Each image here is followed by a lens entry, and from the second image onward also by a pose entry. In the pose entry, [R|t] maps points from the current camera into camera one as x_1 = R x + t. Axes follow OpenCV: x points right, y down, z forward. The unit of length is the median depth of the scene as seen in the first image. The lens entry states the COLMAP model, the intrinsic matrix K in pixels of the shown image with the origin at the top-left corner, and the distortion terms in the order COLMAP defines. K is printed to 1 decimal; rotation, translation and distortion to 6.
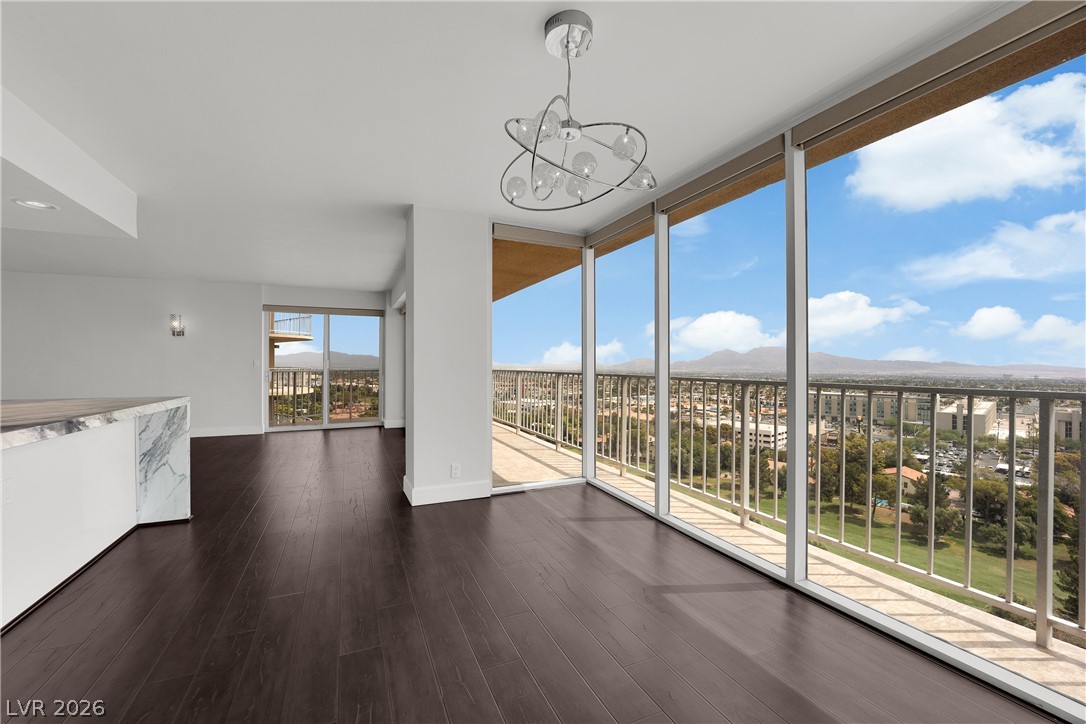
lens RADIAL K [[437.5, 0, 541.6], [0, 437.5, 360.6], [0, 0, 1]] dist [-0.009299, -0.003143]
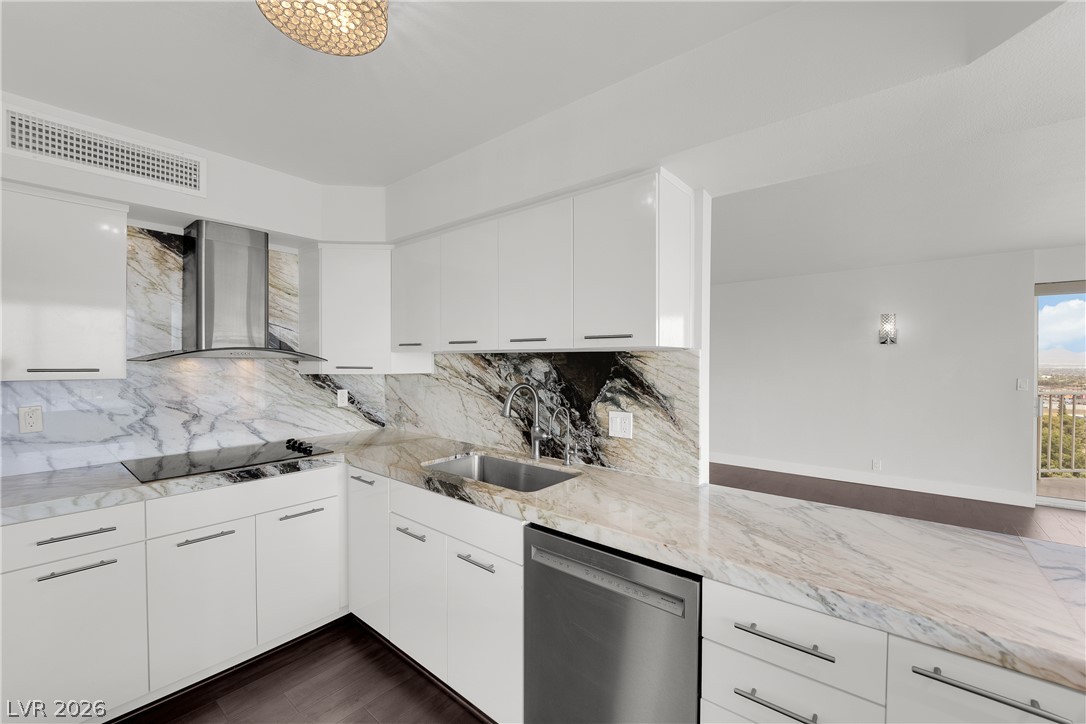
lens RADIAL K [[437.5, 0, 541.1], [0, 437.5, 361.7], [0, 0, 1]] dist [-0.009299, -0.003143]
pose [[0.449536, 0.000804, -0.893262, -0.467304], [0.009929, 0.999933, 0.005896, -0.038435], [0.893207, -0.011519, 0.449498, 0.174044]]
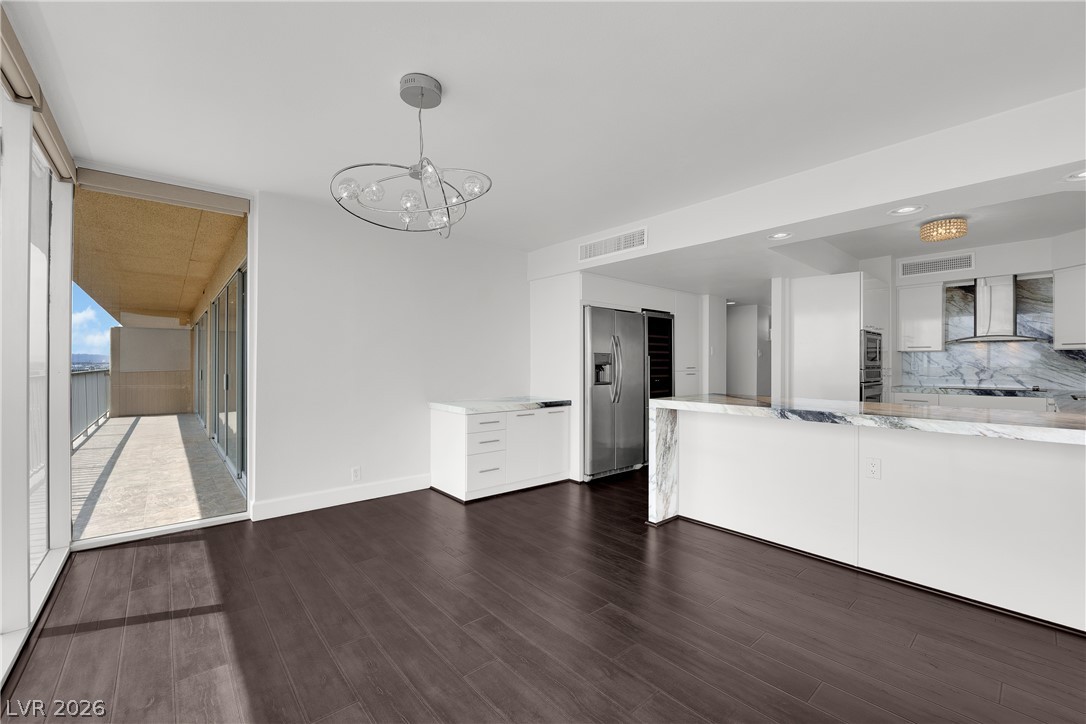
lens RADIAL K [[437.5, 0, 533.8], [0, 437.5, 363.6], [0, 0, 1]] dist [-0.009299, -0.003143]
pose [[-0.959153, -0.004106, -0.282858, 0.025252], [-0.001184, 0.999944, -0.010502, 0.002886], [0.282886, -0.009738, -0.959104, 0.567572]]
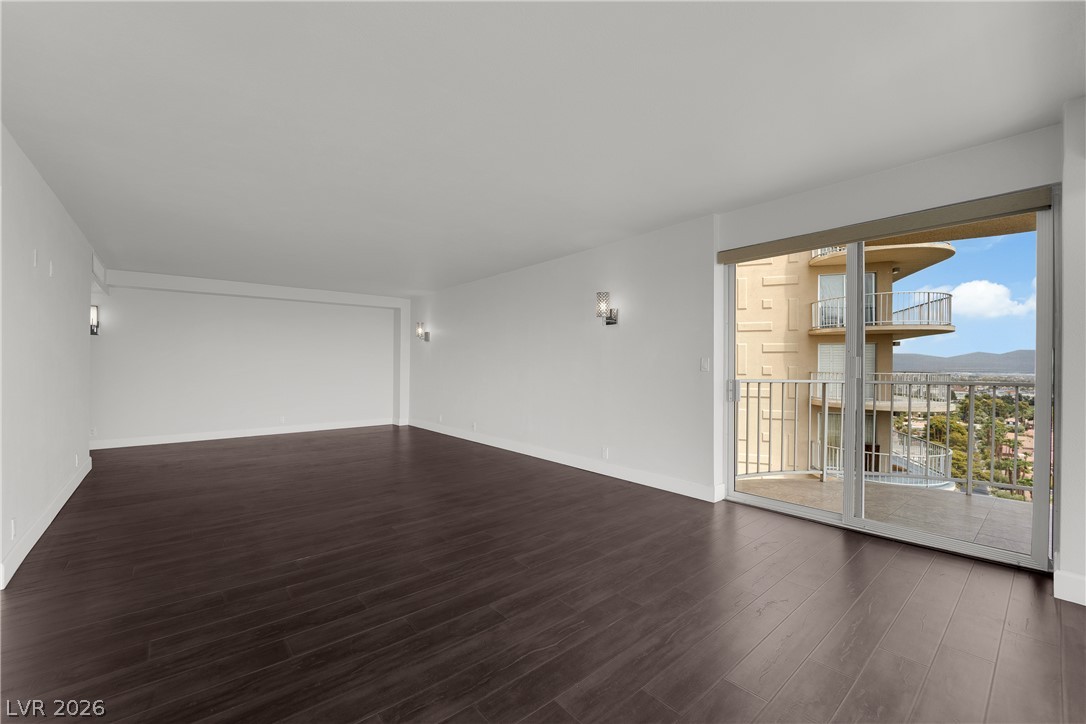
lens RADIAL K [[437.5, 0, 539.8], [0, 437.5, 368.5], [0, 0, 1]] dist [-0.009299, -0.003143]
pose [[0.274163, 0.004846, -0.961671, -0.218732], [0.004719, 0.999968, 0.006385, 0.005752], [0.961672, -0.006289, 0.274131, 0.717350]]
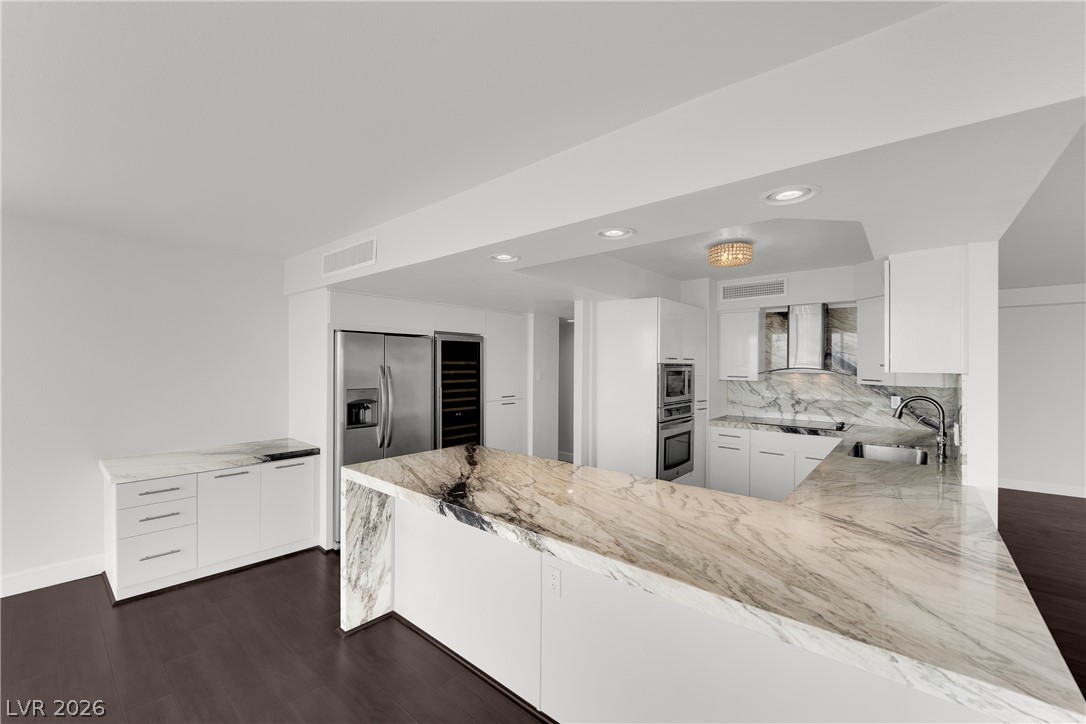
lens RADIAL K [[437.5, 0, 535.5], [0, 437.5, 360.7], [0, 0, 1]] dist [-0.009299, -0.003143]
pose [[-0.906176, -0.011226, -0.422752, -0.233927], [-0.003876, 0.999826, -0.018242, -0.046477], [0.422883, -0.014892, -0.906062, 0.537914]]
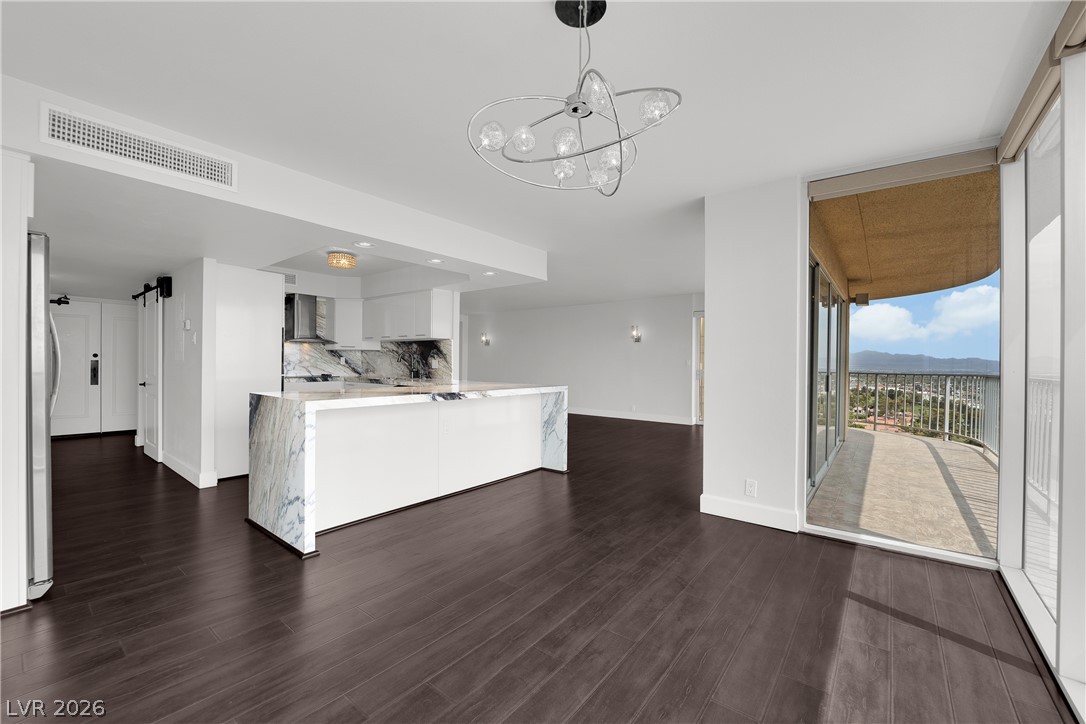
lens RADIAL K [[437.5, 0, 543.5], [0, 437.5, 360.9], [0, 0, 1]] dist [-0.009299, -0.003143]
pose [[0.462630, -0.001123, -0.886551, 0.210820], [0.000067, 0.999999, -0.001232, 0.001597], [0.886551, 0.000511, 0.462630, 0.134547]]
